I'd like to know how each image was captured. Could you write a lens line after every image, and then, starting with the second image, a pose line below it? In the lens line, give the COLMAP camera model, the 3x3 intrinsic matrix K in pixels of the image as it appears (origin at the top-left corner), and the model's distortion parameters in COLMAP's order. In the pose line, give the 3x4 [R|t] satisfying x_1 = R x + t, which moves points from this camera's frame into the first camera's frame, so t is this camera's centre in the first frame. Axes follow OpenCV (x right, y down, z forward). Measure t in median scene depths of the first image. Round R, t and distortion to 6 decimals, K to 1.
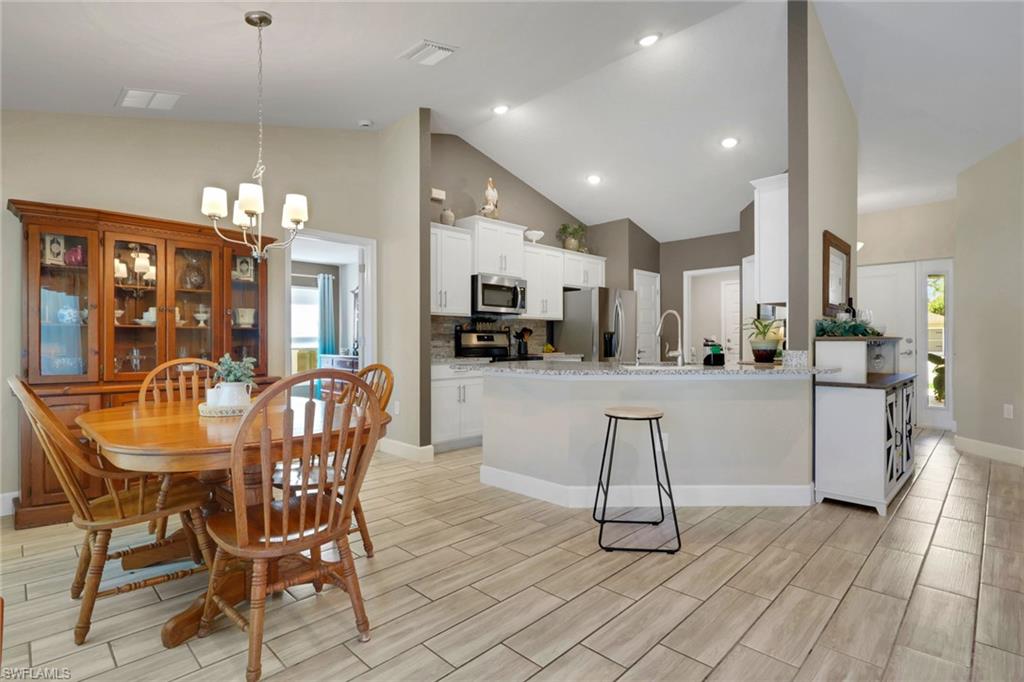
lens RADIAL K [[501.2, 0, 511.1], [0, 501.2, 342.1], [0, 0, 1]] dist [0.002350, 0.000334]
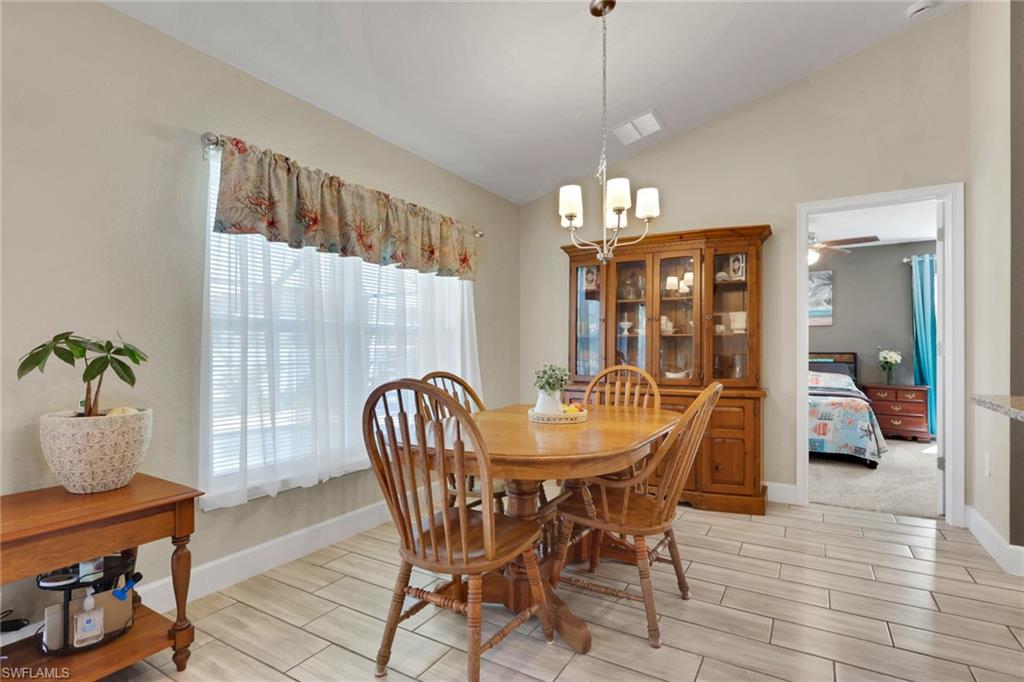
lens RADIAL K [[501.2, 0, 512.9], [0, 501.2, 348.8], [0, 0, 1]] dist [0.002350, 0.000334]
pose [[0.242882, 0.000544, -0.970056, 0.271521], [0.000400, 1.000000, 0.000661, -0.002374], [0.970056, -0.000549, 0.242881, 0.453226]]
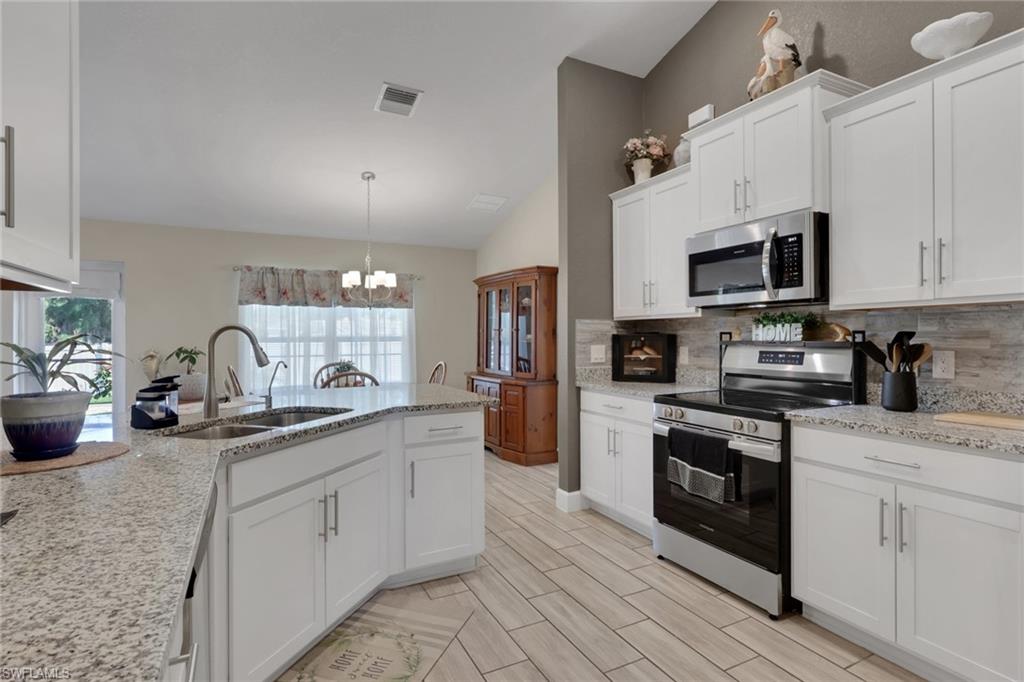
lens RADIAL K [[501.2, 0, 510.5], [0, 501.2, 334.7], [0, 0, 1]] dist [0.002350, 0.000334]
pose [[-0.312751, 0.001704, -0.949834, 0.808727], [0.003997, 0.999992, 0.000478, -0.052695], [0.949827, -0.003647, -0.312755, 1.558918]]
